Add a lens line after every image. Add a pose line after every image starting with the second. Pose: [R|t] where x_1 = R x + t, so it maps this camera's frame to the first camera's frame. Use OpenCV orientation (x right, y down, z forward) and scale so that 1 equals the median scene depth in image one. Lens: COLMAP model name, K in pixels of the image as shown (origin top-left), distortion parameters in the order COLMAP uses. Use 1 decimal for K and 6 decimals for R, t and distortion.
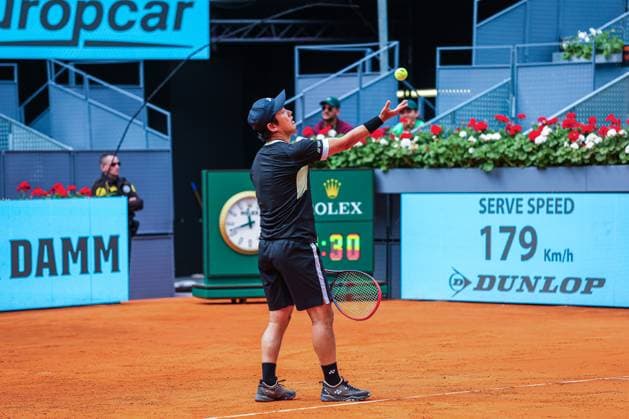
lens RADIAL K [[3193.4, 0, 314.5], [0, 3193.4, 209.5], [0, 0, 1]] dist [1.554632, 15.007496]
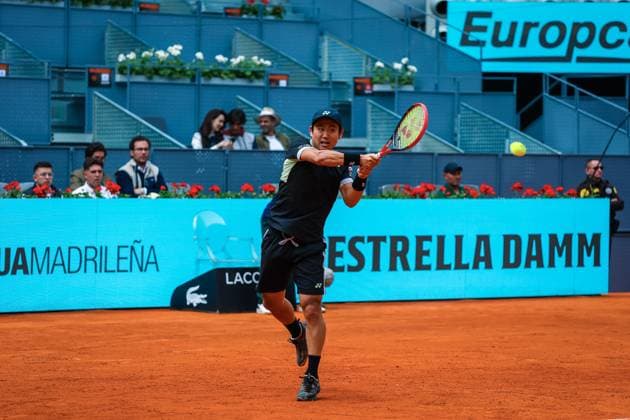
lens RADIAL K [[3198.4, 0, 315.0], [0, 3198.4, 210.0], [0, 0, 1]] dist [1.554632, 15.007496]
pose [[0.987798, 0.036327, -0.151447, 0.010483], [-0.036731, 0.999325, 0.000133, 0.003683], [0.151350, 0.005432, 0.988465, -0.114947]]
